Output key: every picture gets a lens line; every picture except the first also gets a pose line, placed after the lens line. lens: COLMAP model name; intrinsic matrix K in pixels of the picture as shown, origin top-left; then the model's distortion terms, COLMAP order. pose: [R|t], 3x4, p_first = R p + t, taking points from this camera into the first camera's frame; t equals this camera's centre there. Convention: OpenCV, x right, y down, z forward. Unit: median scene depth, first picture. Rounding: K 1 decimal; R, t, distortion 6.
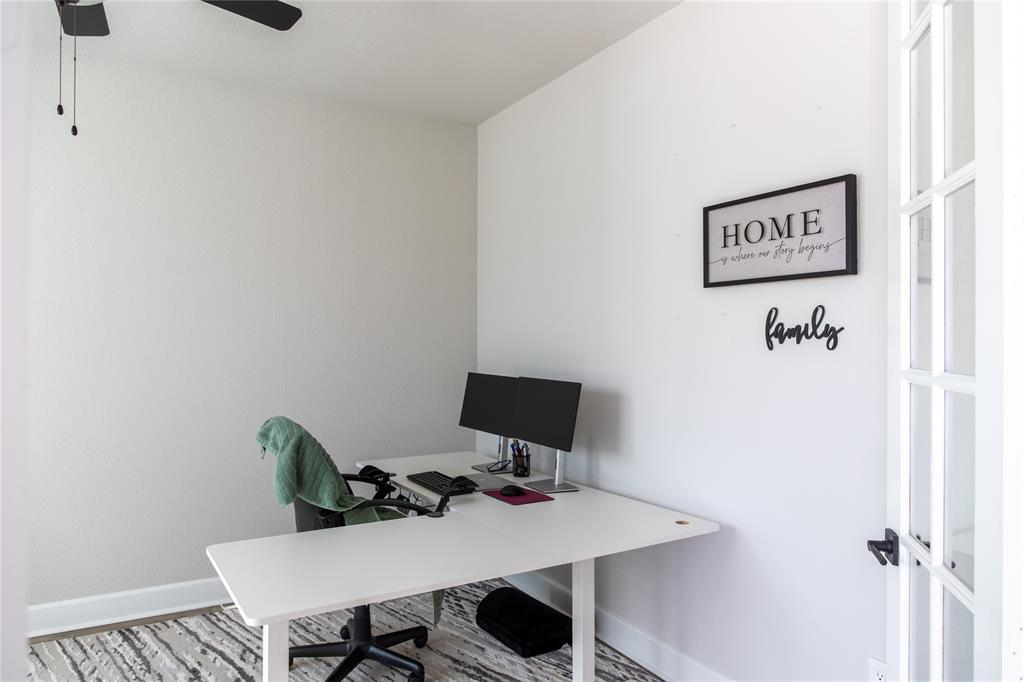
lens RADIAL K [[679.5, 0, 510.4], [0, 679.5, 337.4], [0, 0, 1]] dist [-0.000444, 0.000087]
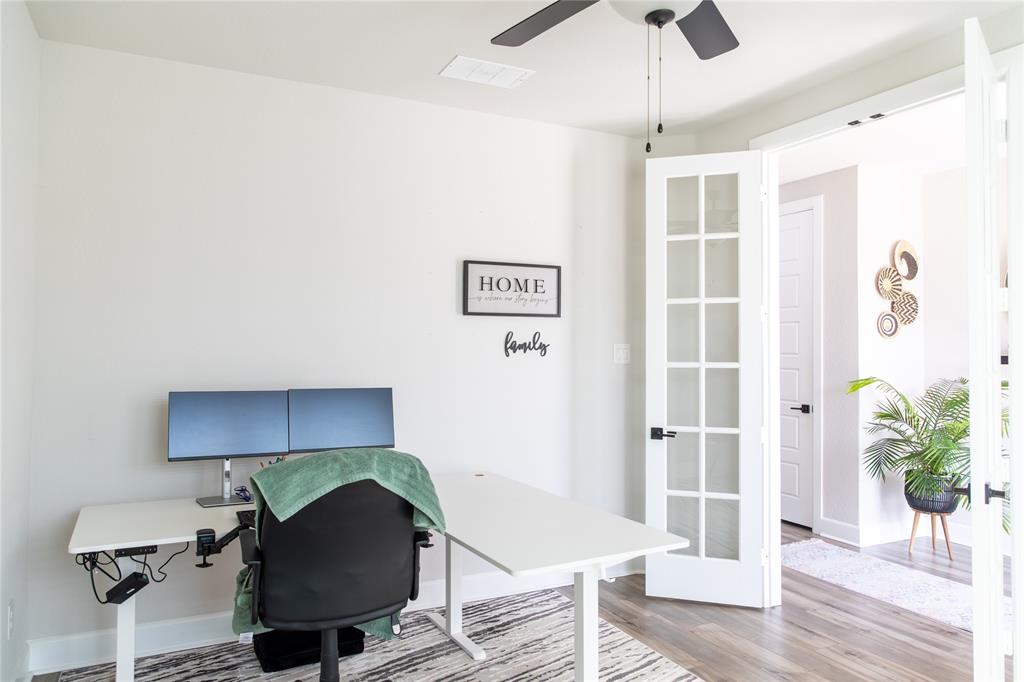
lens RADIAL K [[696.1, 0, 506.4], [0, 696.1, 340.4], [0, 0, 1]] dist [-0.002231, 0.000035]
pose [[0.072509, 0.011739, 0.997299, -1.352410], [-0.005302, 0.999921, -0.011384, -0.002330], [-0.997354, -0.004462, 0.072566, 0.905473]]
